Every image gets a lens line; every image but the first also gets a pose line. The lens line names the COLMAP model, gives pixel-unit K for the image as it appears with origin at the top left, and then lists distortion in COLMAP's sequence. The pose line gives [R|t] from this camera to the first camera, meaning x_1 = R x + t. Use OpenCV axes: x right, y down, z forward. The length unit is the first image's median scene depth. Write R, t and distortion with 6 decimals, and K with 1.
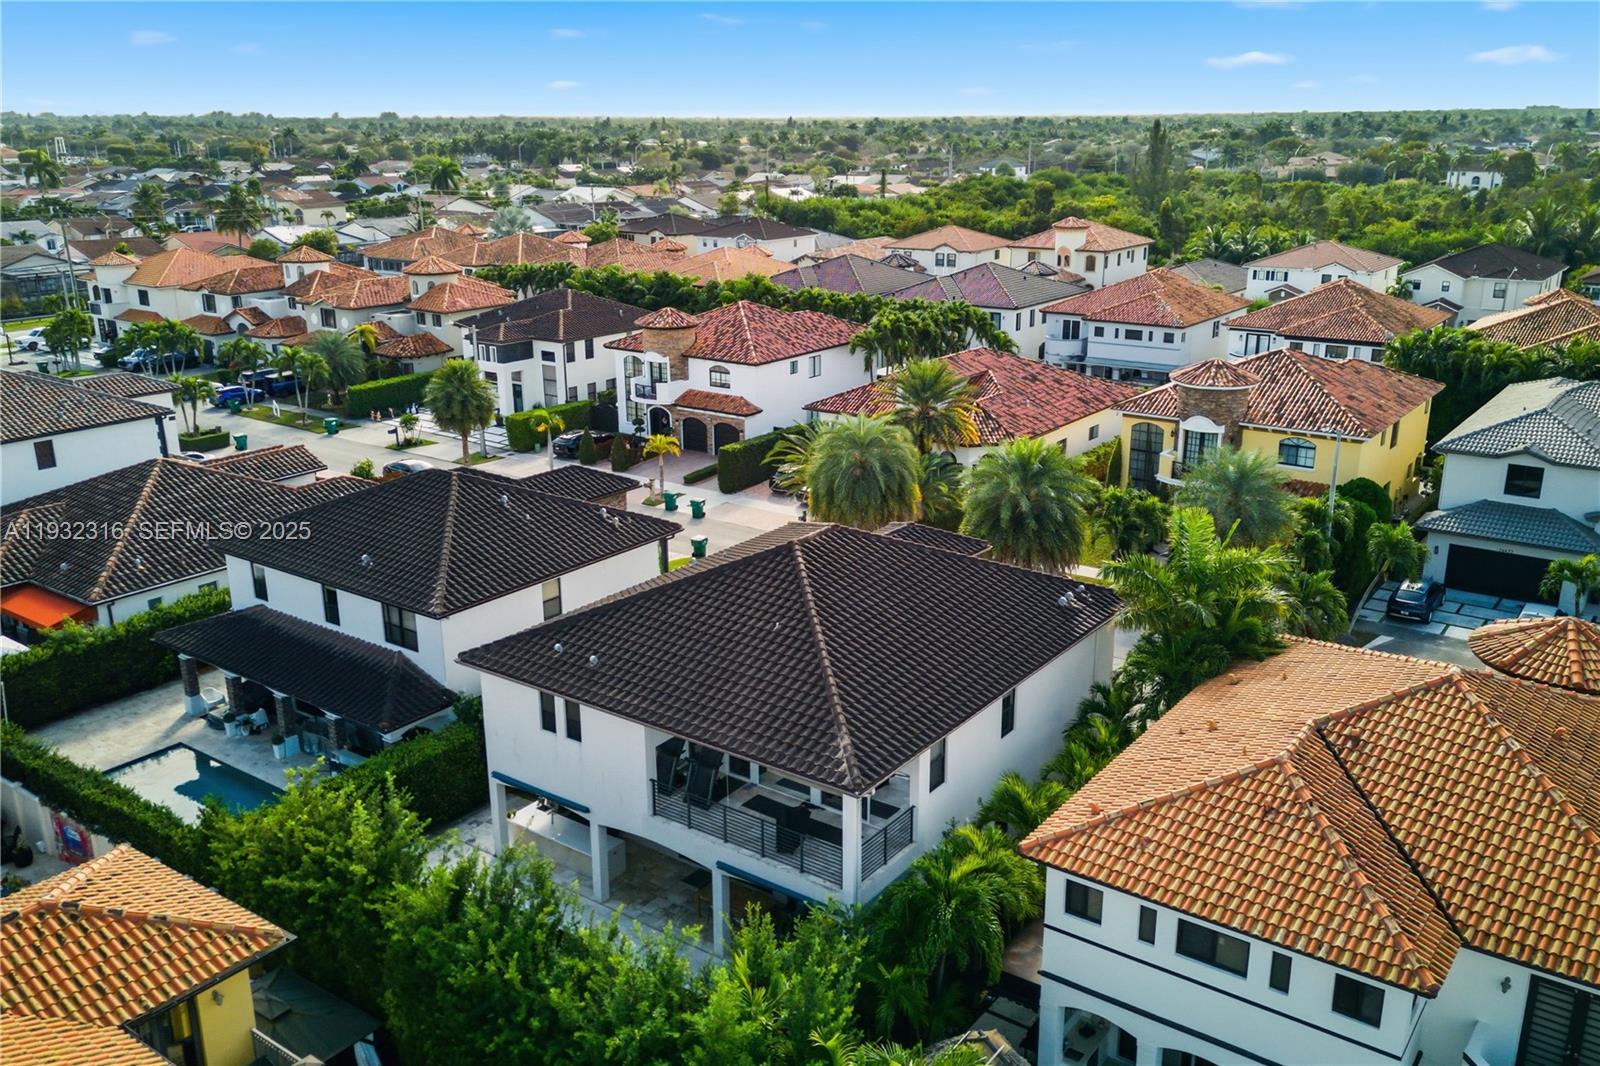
lens RADIAL K [[1327.5, 0, 816.5], [0, 1327.5, 533.8], [0, 0, 1]] dist [0.099692, -0.142054]
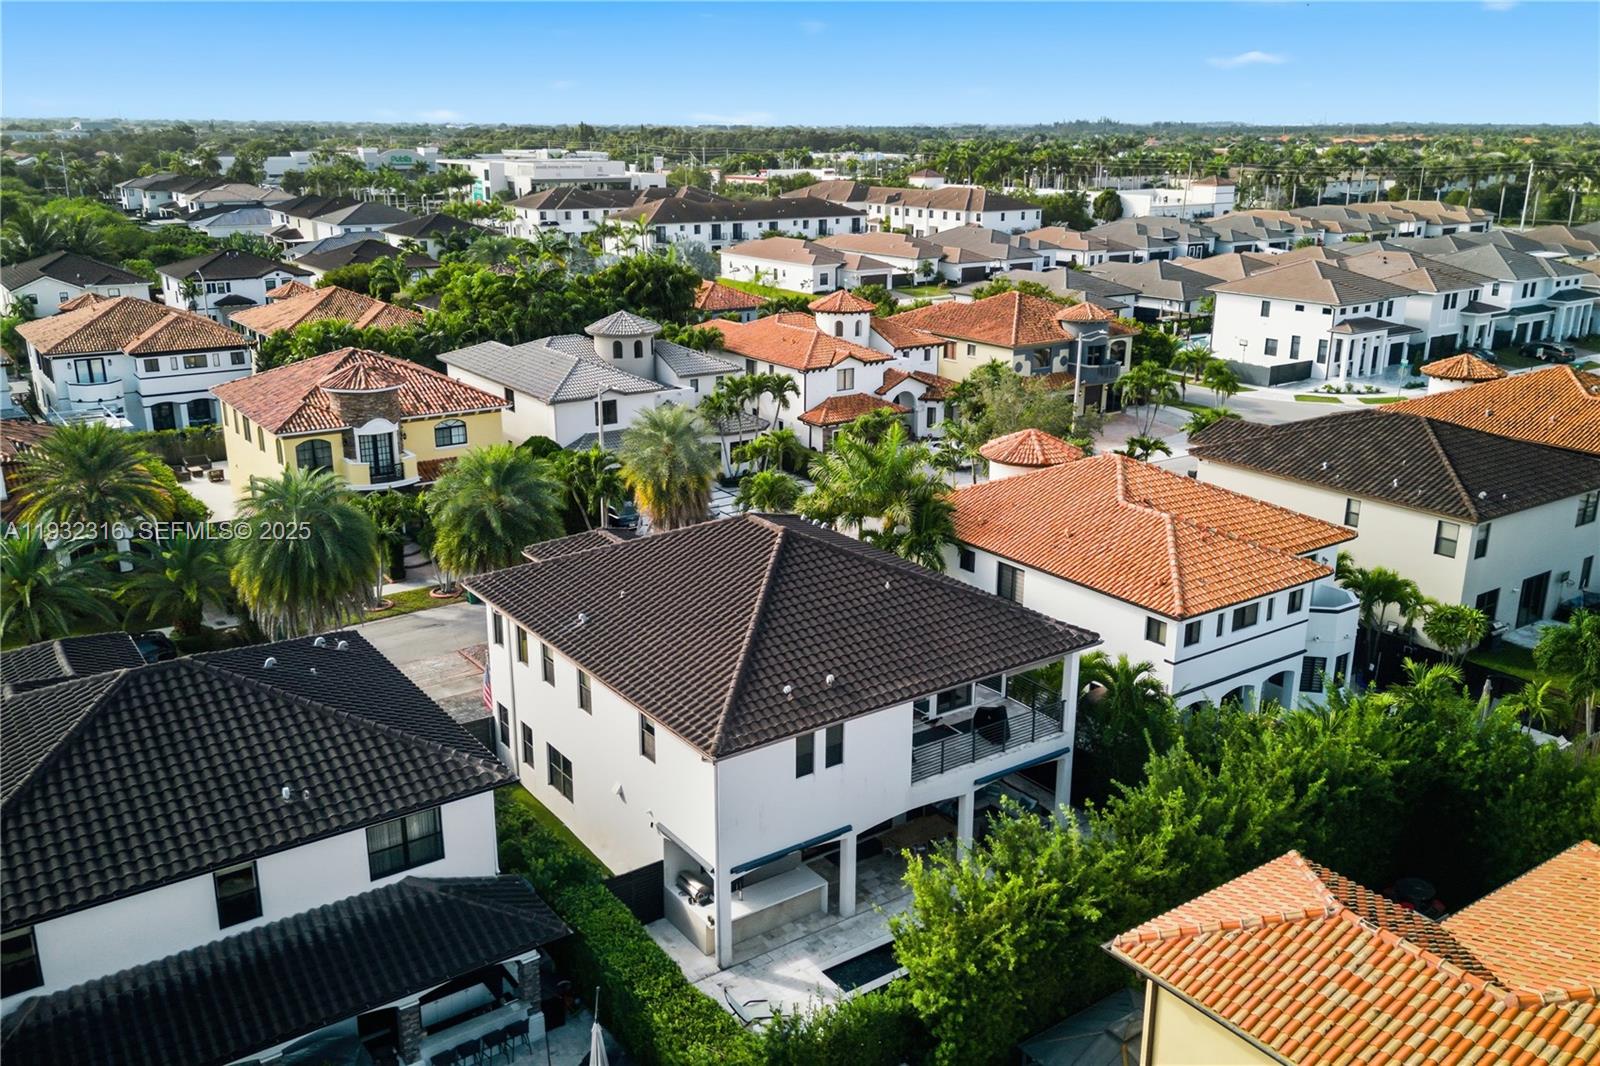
lens RADIAL K [[1327.5, 0, 816.5], [0, 1327.5, 533.8], [0, 0, 1]] dist [0.099692, -0.142054]
pose [[0.316455, -0.271075, 0.909051, -0.999982], [0.277353, 0.942866, 0.184607, -0.181911], [-0.907156, 0.193708, 0.373558, 0.609699]]
